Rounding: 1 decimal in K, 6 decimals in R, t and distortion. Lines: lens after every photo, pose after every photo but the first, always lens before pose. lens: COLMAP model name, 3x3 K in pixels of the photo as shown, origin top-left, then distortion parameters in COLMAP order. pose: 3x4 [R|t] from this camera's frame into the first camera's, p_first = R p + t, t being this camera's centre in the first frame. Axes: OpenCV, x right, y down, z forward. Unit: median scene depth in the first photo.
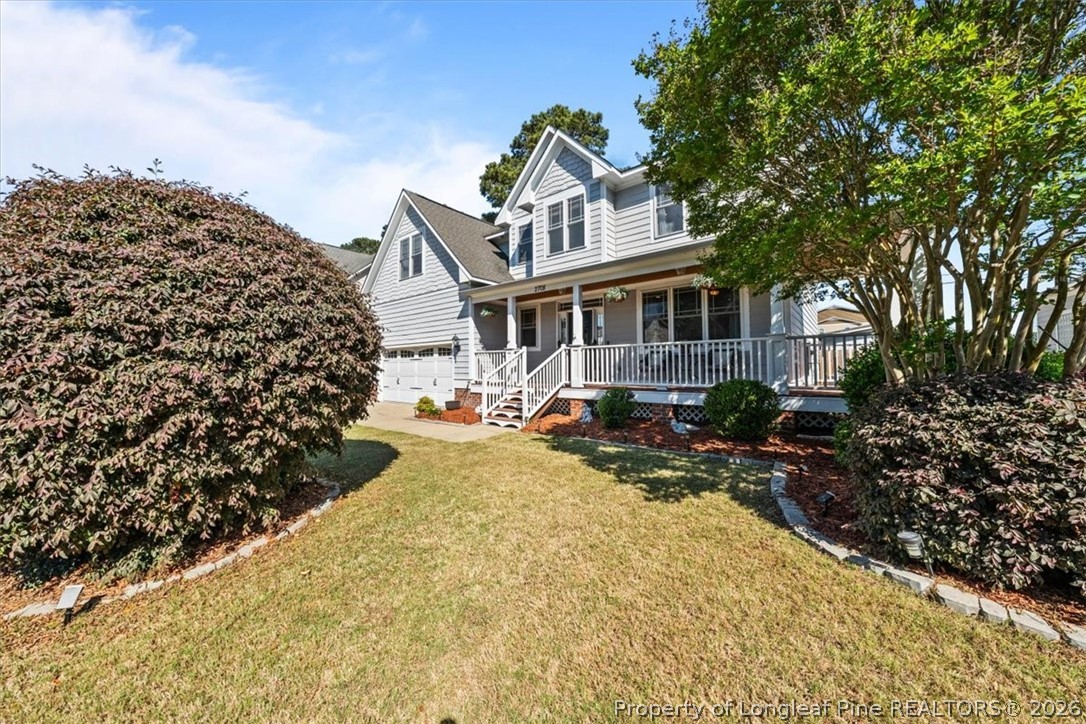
lens RADIAL K [[374.7, 0, 538.4], [0, 374.7, 357.0], [0, 0, 1]] dist [-0.009546, 0.000003]
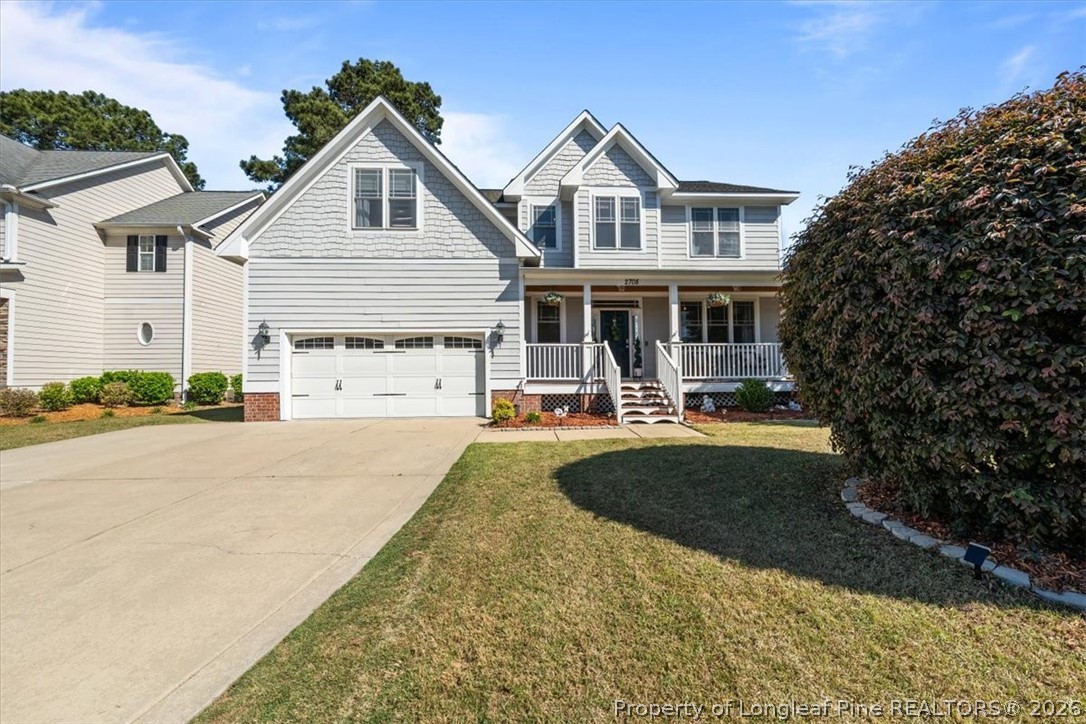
lens RADIAL K [[374.7, 0, 543.6], [0, 374.7, 369.4], [0, 0, 1]] dist [-0.009546, 0.000003]
pose [[0.733953, 0.012080, 0.679093, -0.718254], [-0.016072, 0.999871, -0.000416, 0.041839], [-0.679010, -0.010609, 0.734053, 0.384533]]
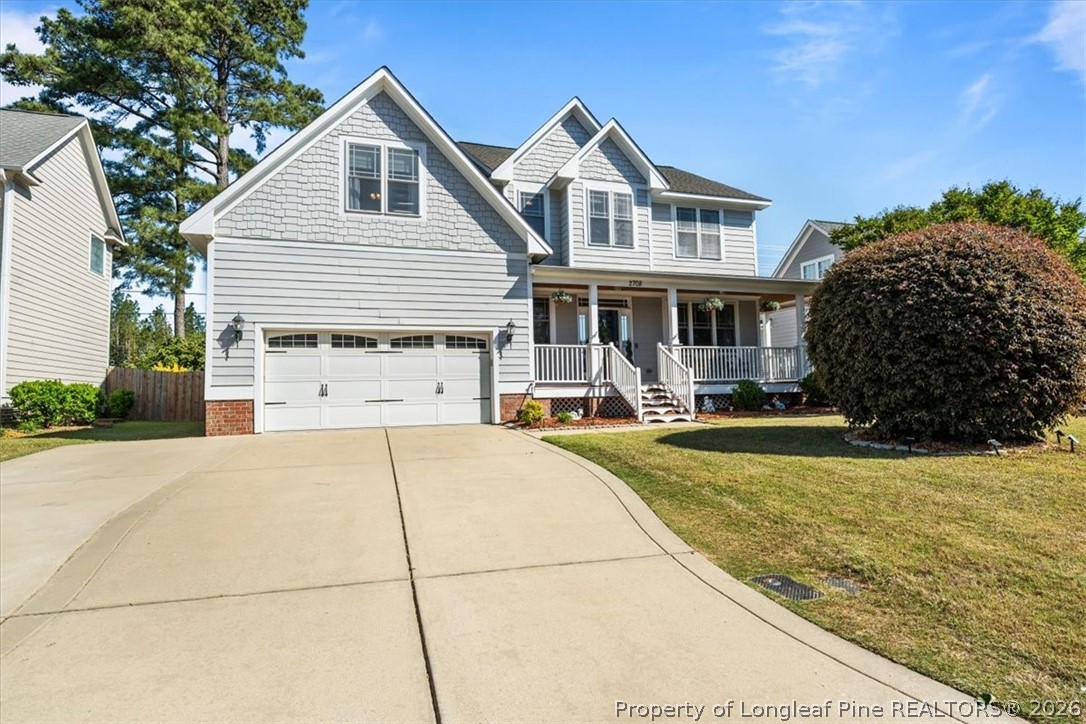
lens RADIAL K [[567.8, 0, 542.0], [0, 567.8, 360.1], [0, 0, 1]] dist [-0.017225, -0.000068]
pose [[0.519769, 0.043880, 0.853179, -1.189298], [-0.007918, 0.998885, -0.046549, 0.073215], [-0.854270, 0.017439, 0.519537, 0.393701]]
